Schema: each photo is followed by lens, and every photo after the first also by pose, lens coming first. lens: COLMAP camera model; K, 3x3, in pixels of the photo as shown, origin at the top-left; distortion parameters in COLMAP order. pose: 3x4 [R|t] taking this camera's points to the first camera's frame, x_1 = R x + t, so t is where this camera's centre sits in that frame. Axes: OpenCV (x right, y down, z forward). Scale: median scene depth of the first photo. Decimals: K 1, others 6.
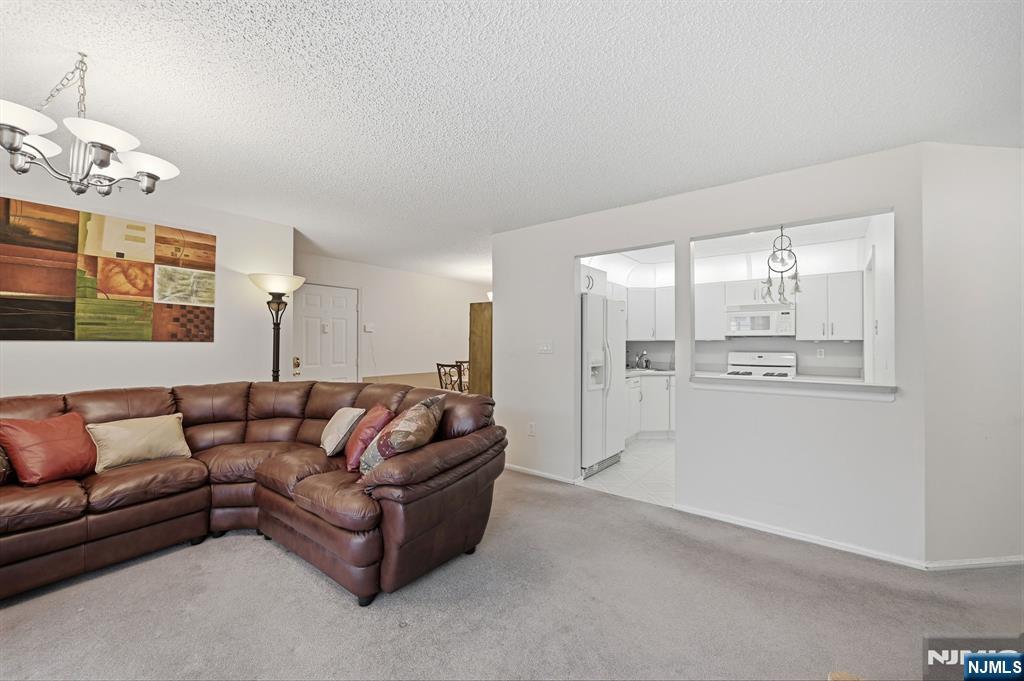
lens RADIAL K [[403.2, 0, 511.5], [0, 403.2, 339.8], [0, 0, 1]] dist [0.001879, -0.001063]
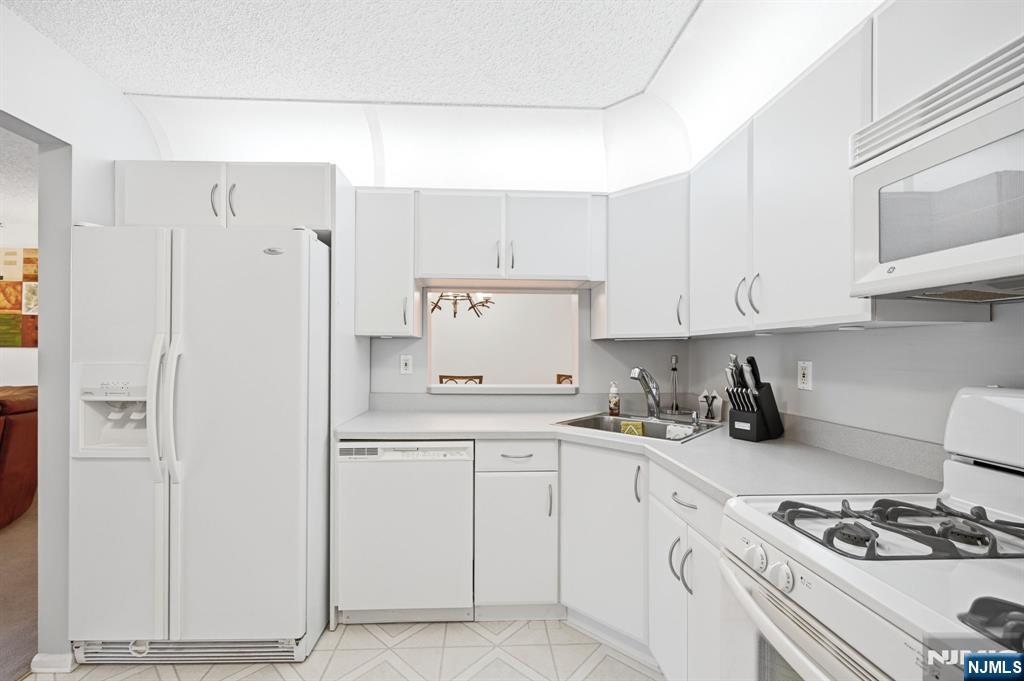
lens RADIAL K [[427.4, 0, 504.7], [0, 427.4, 352.2], [0, 0, 1]] dist [0.000681, -0.000462]
pose [[0.646496, -0.001074, -0.762917, 1.083794], [0.007729, 0.999957, 0.005141, 0.024561], [0.762878, -0.009220, 0.646476, 1.404045]]
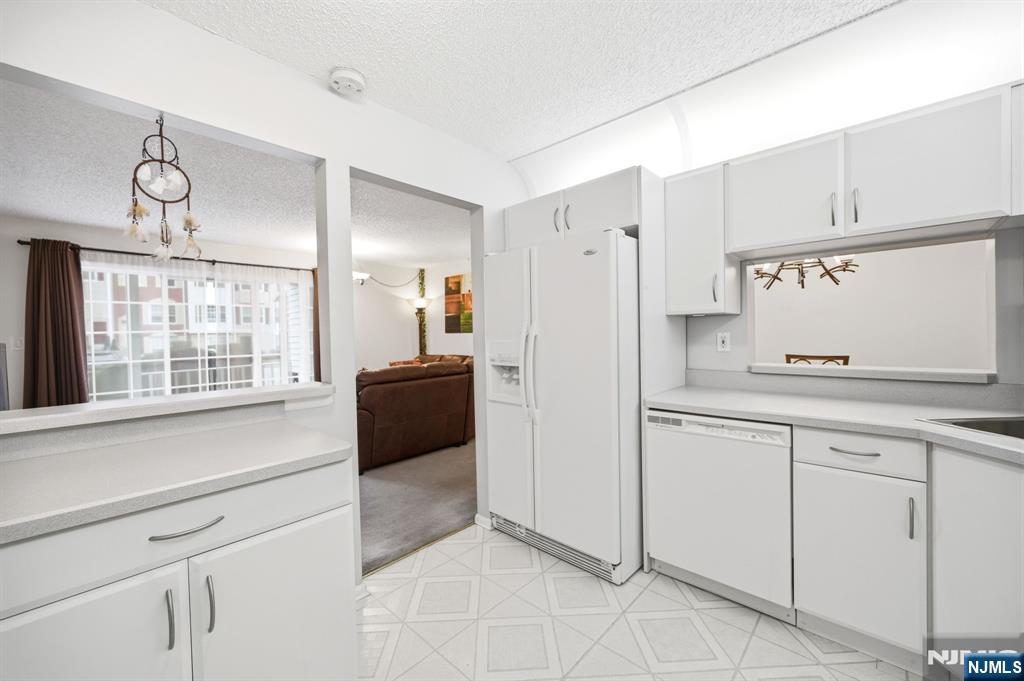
lens RADIAL K [[403.2, 0, 510.4], [0, 403.2, 341.5], [0, 0, 1]] dist [0.001879, -0.001063]
pose [[-0.086075, 0.017157, -0.996141, 1.138860], [0.031484, 0.999399, 0.014492, 0.026589], [0.995791, -0.030115, -0.086563, 1.458961]]
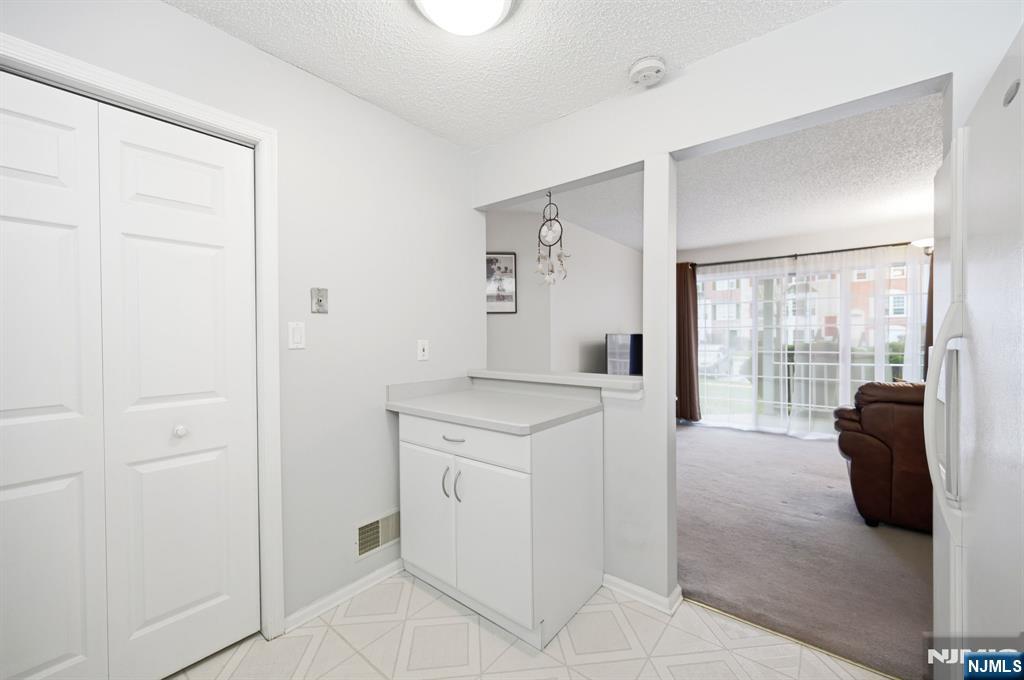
lens RADIAL K [[403.2, 0, 511.6], [0, 403.2, 342.1], [0, 0, 1]] dist [0.001879, -0.001063]
pose [[-0.999940, 0.003078, 0.010474, 0.720166], [0.003107, 0.999991, 0.002712, 0.029672], [-0.010466, 0.002744, -0.999941, 1.784009]]
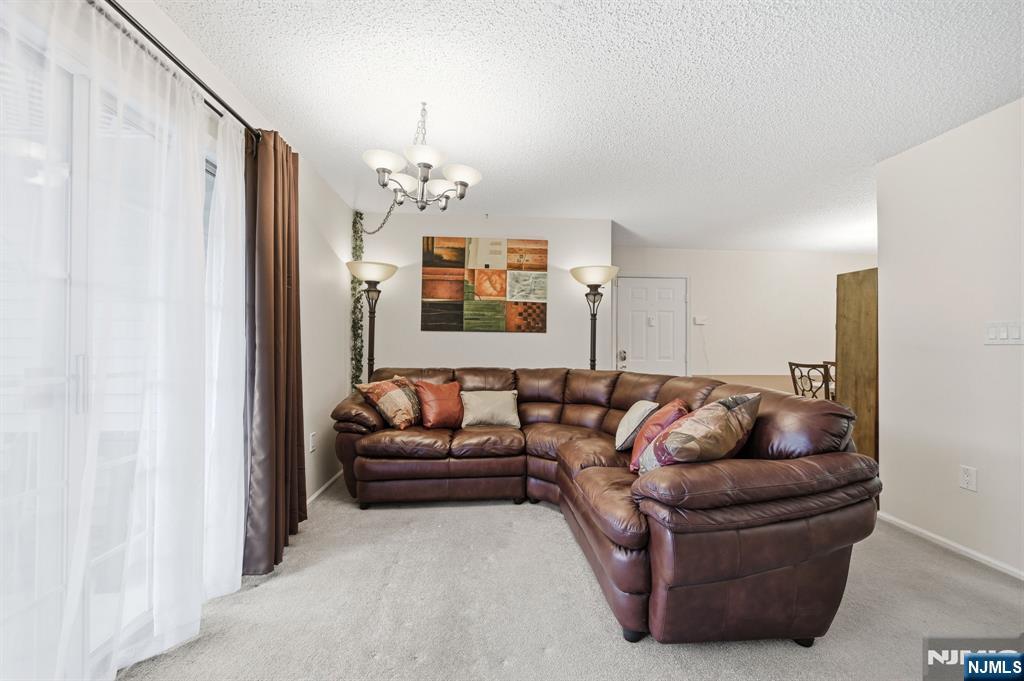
lens RADIAL K [[403.2, 0, 509.3], [0, 403.2, 339.3], [0, 0, 1]] dist [0.001879, -0.001063]
pose [[0.670947, -0.006276, -0.741478, 0.052735], [0.000995, 0.999971, -0.007563, 0.040053], [0.741504, 0.004337, 0.670934, 0.184303]]
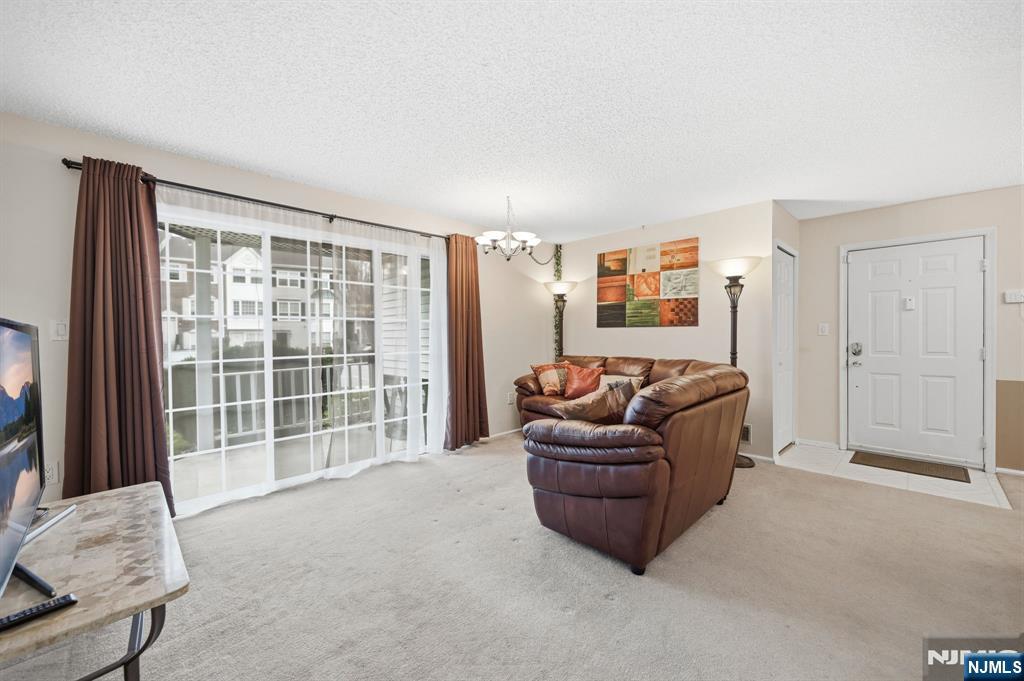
lens RADIAL K [[403.2, 0, 511.0], [0, 403.2, 339.8], [0, 0, 1]] dist [0.001879, -0.001063]
pose [[-0.132393, 0.011137, -0.991135, 0.643059], [0.017663, 0.999805, 0.008875, 0.031445], [0.991040, -0.016331, -0.132564, 0.740165]]
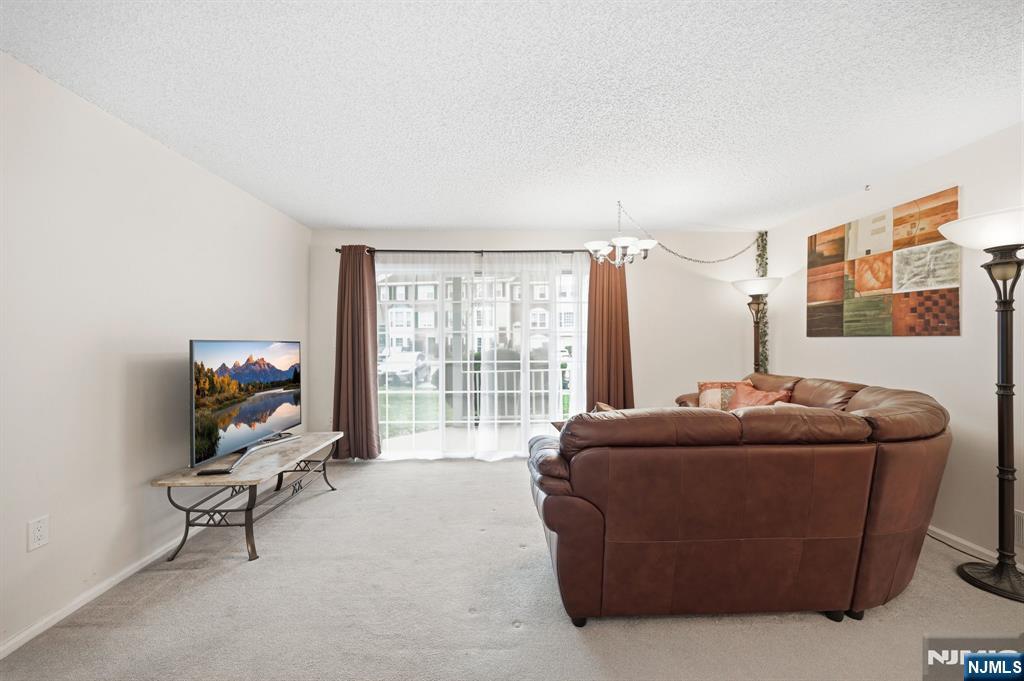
lens RADIAL K [[403.2, 0, 509.8], [0, 403.2, 338.6], [0, 0, 1]] dist [0.001879, -0.001063]
pose [[-0.777937, -0.005049, -0.628322, 0.392483], [0.007168, 0.999831, -0.016909, 0.020018], [0.628301, -0.017658, -0.777770, 1.288358]]
